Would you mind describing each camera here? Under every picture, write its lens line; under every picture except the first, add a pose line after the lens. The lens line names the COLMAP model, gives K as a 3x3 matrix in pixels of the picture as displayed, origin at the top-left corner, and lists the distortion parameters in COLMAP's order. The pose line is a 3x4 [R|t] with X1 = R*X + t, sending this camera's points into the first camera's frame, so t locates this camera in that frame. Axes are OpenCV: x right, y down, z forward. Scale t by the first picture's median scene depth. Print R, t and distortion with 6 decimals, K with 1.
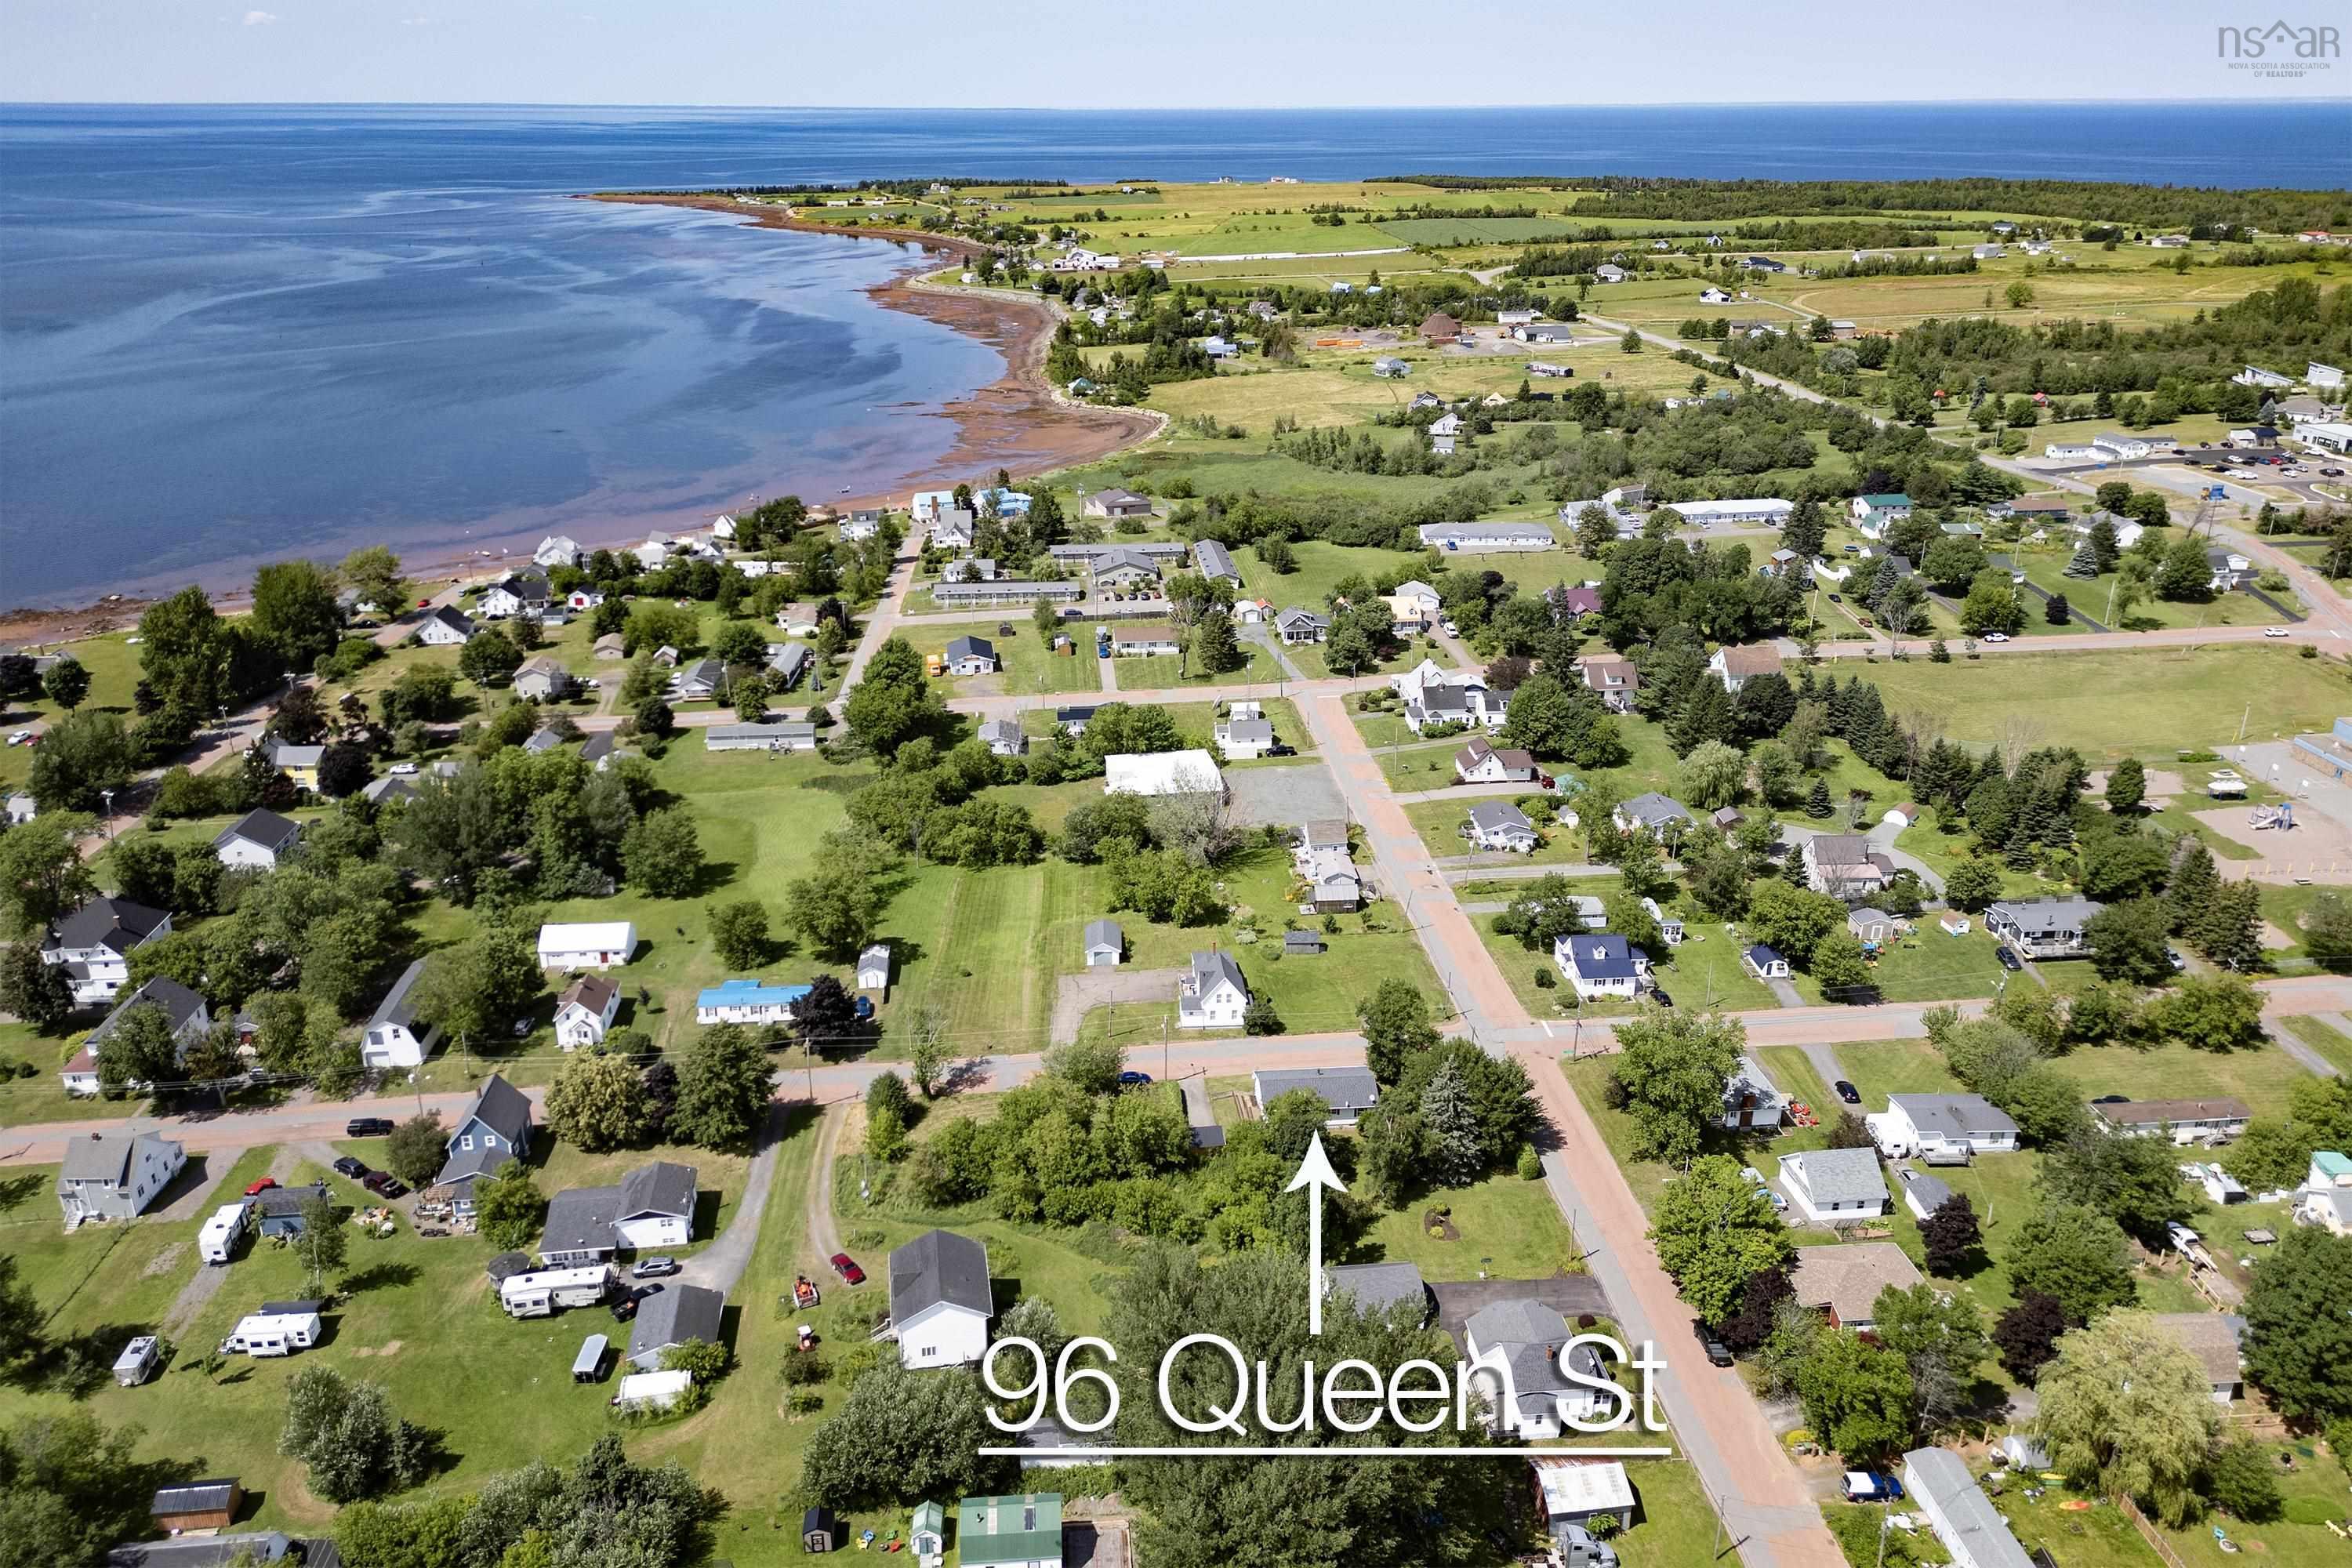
lens RADIAL K [[1651.6, 0, 1176.0], [0, 1651.6, 784.0], [0, 0, 1]] dist [0.084026, -0.092944]
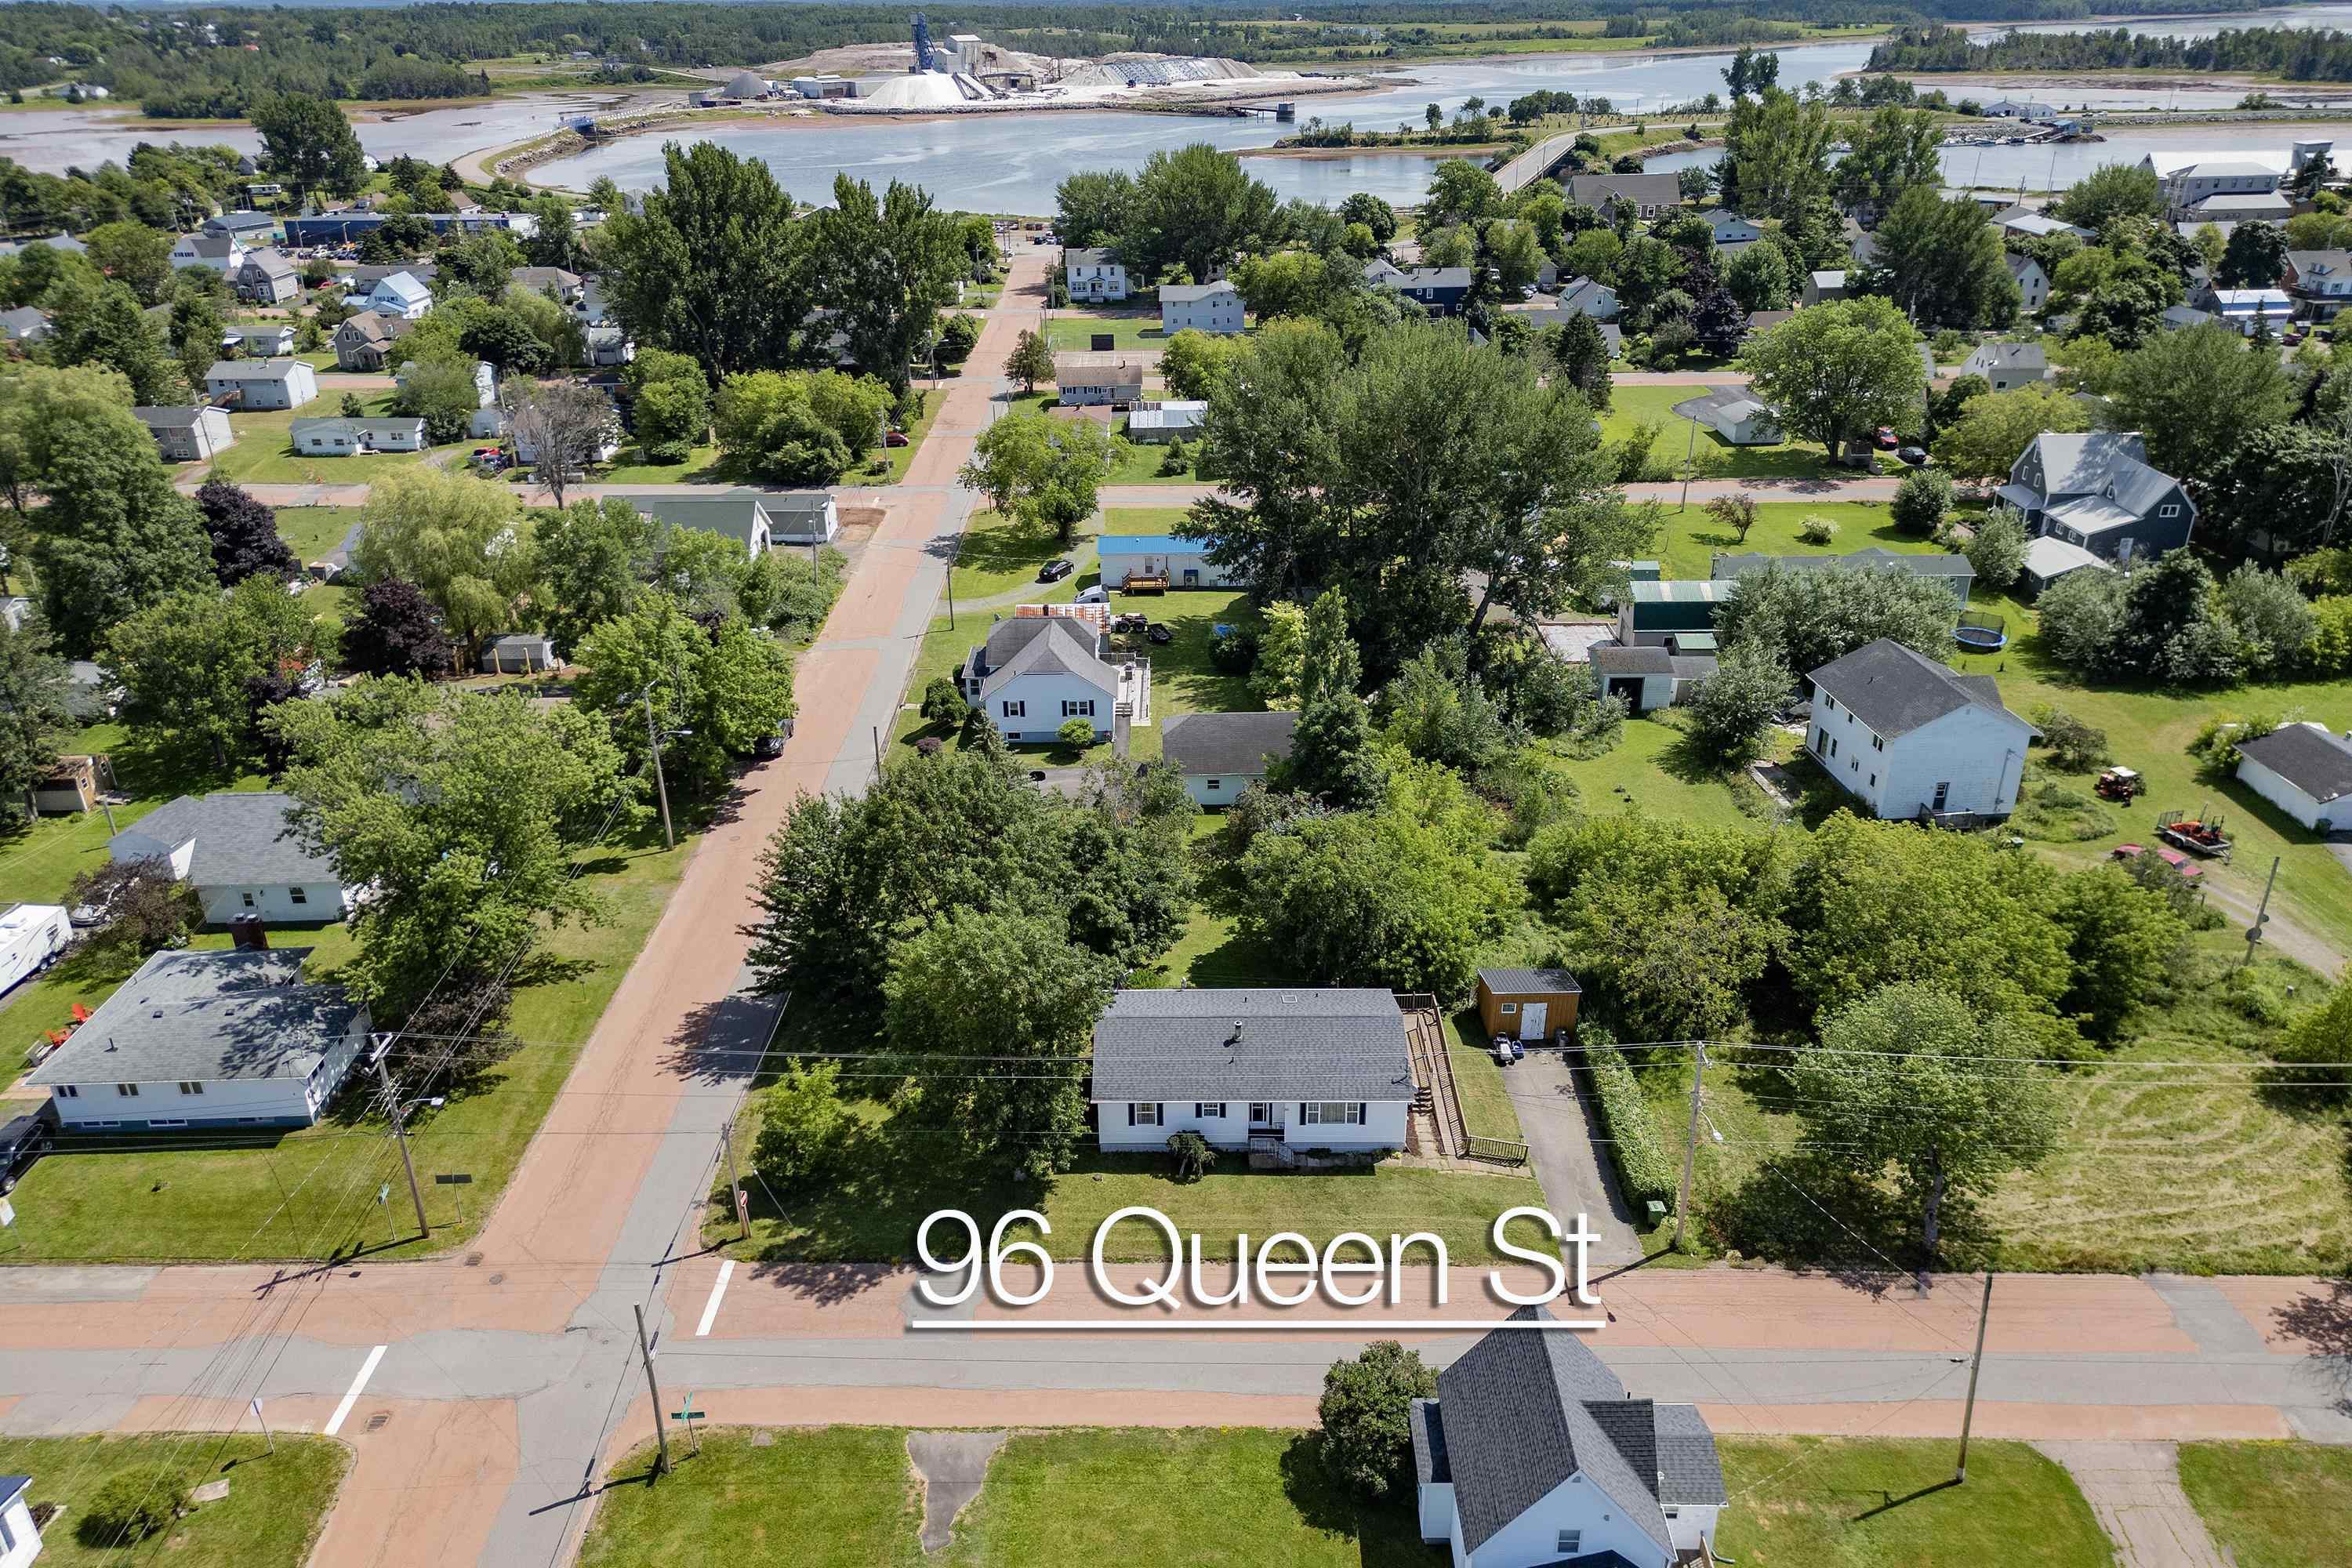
lens RADIAL K [[1651.6, 0, 1176.0], [0, 1651.6, 784.0], [0, 0, 1]] dist [0.084026, -0.092944]
pose [[-0.994404, -0.028132, 0.101830, 0.044300], [0.055424, 0.681675, 0.729553, -0.092033], [-0.089939, 0.731114, -0.676301, 0.818742]]
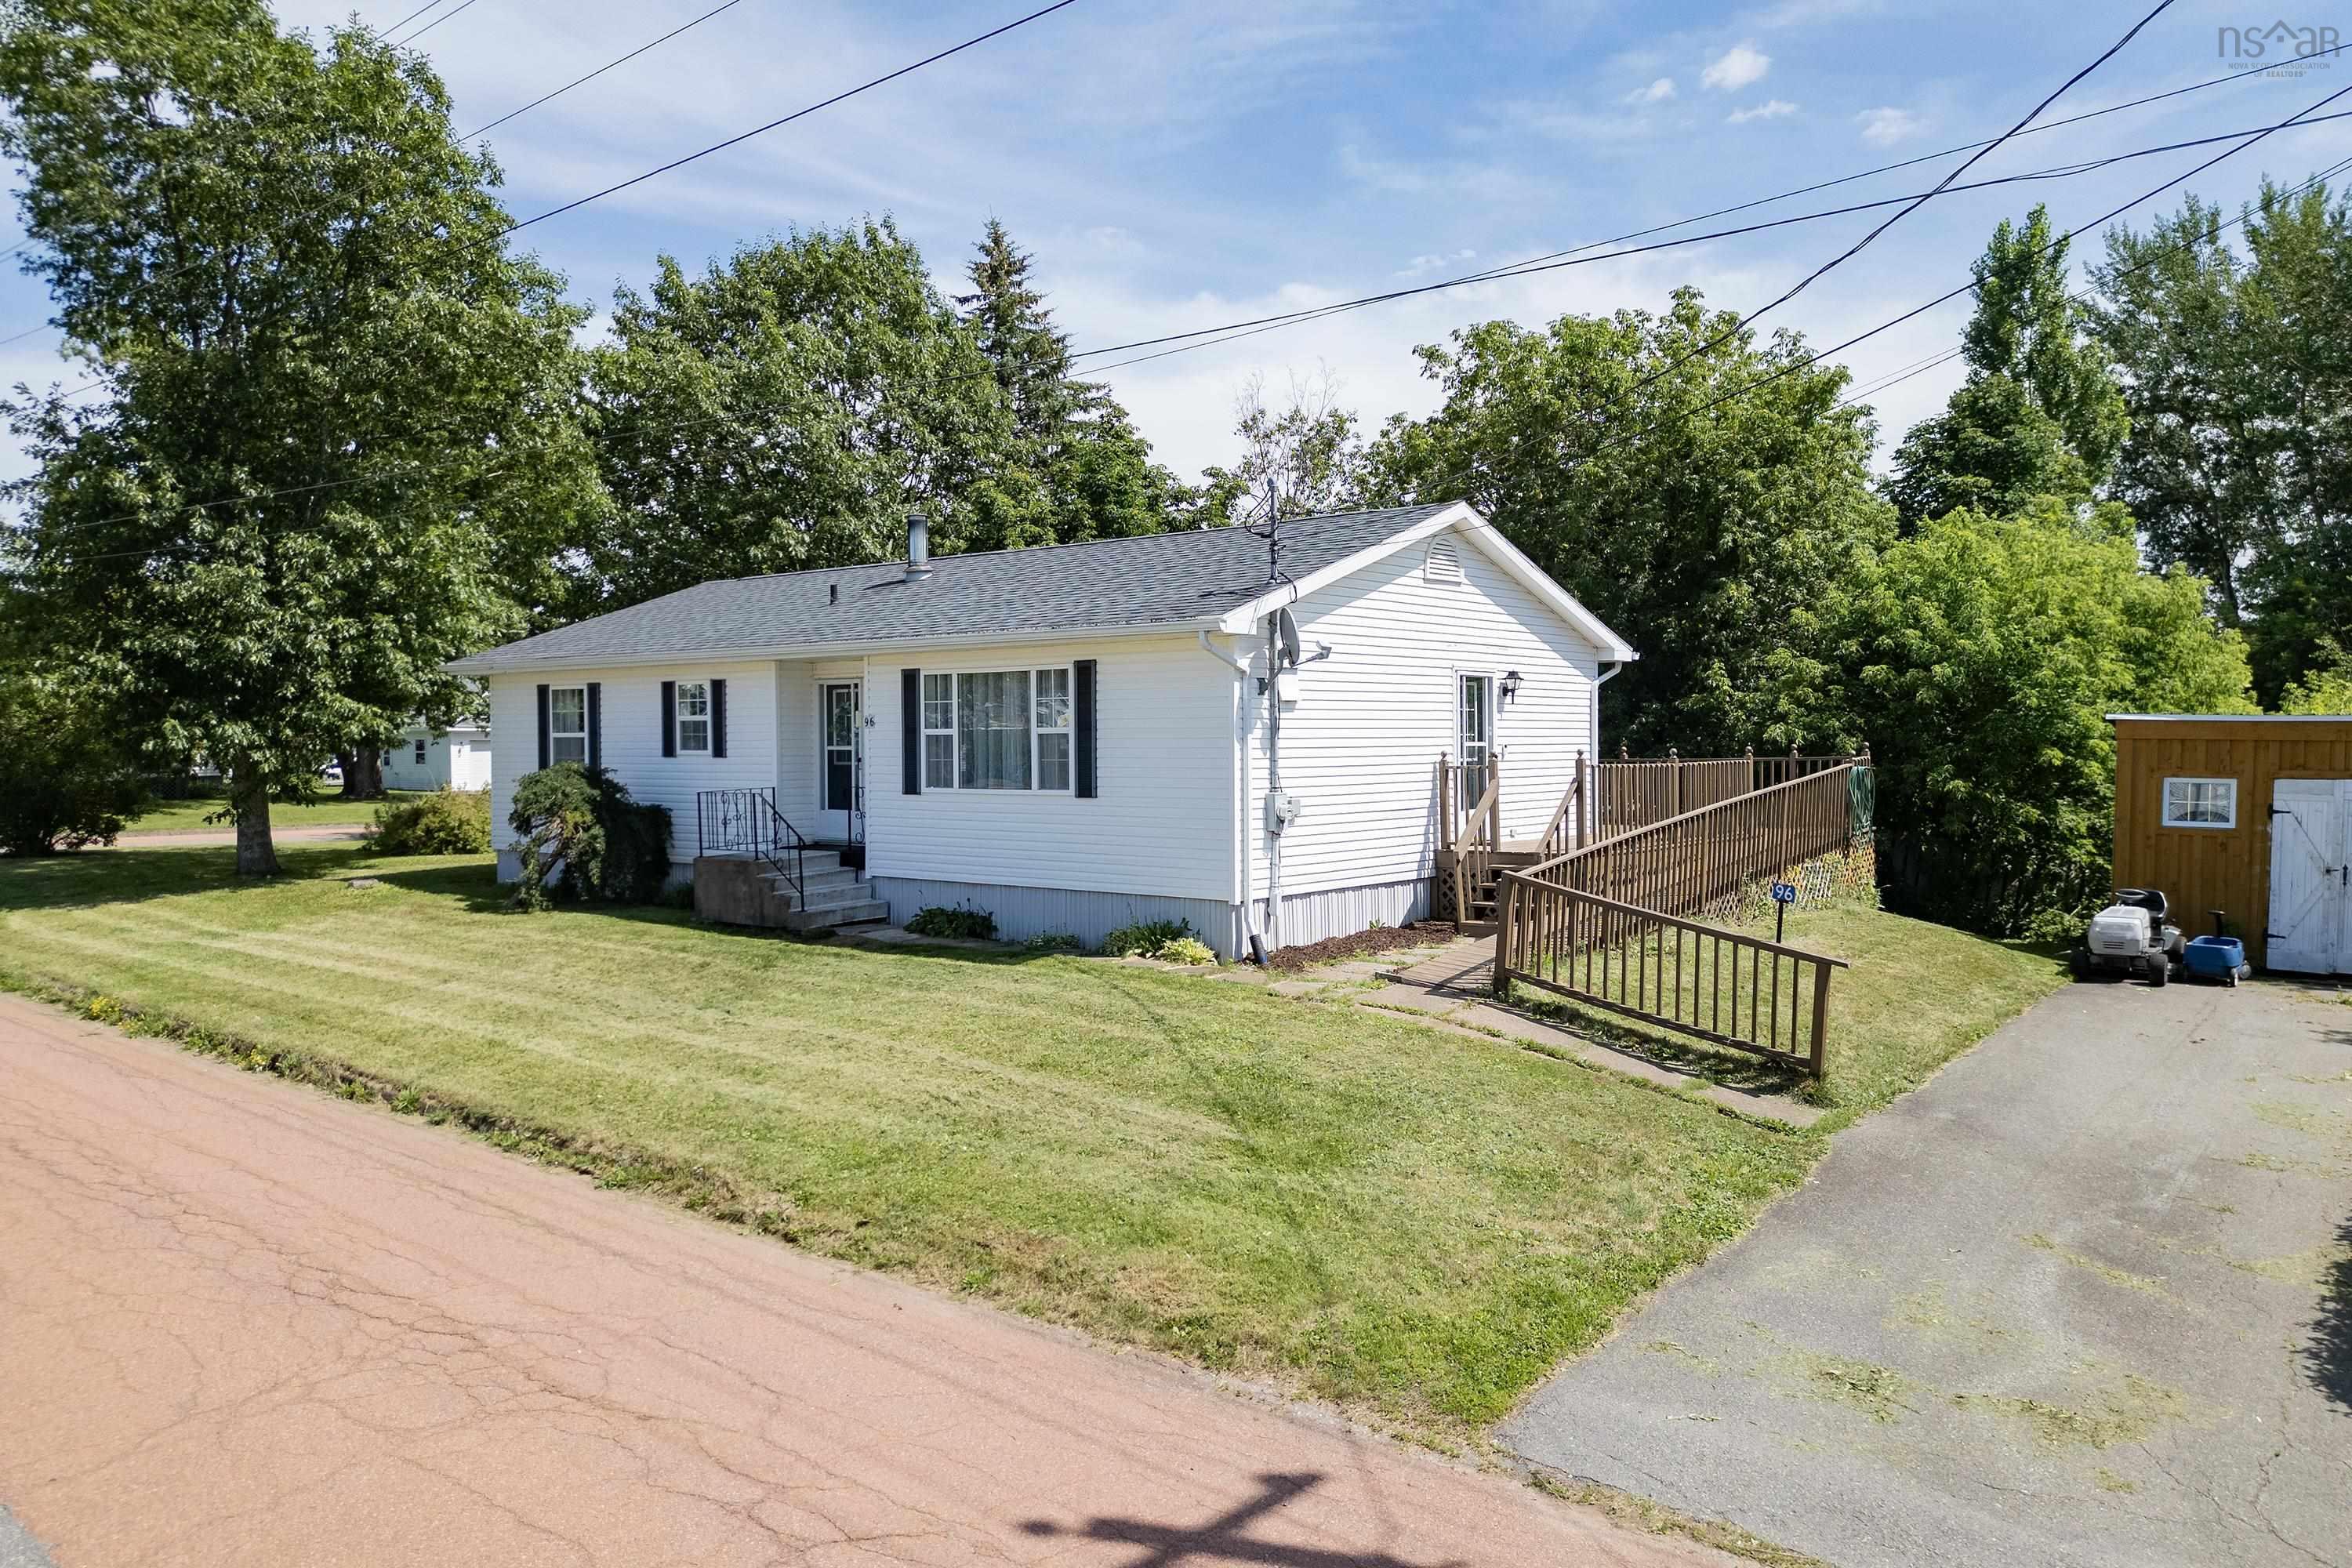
lens RADIAL K [[1651.6, 0, 1176.0], [0, 1651.6, 784.0], [0, 0, 1]] dist [0.084026, -0.092944]
pose [[-0.711737, -0.011204, 0.702357, -0.001078], [0.270782, 0.918221, 0.289045, 0.107097], [-0.648157, 0.395910, -0.650498, 0.721432]]
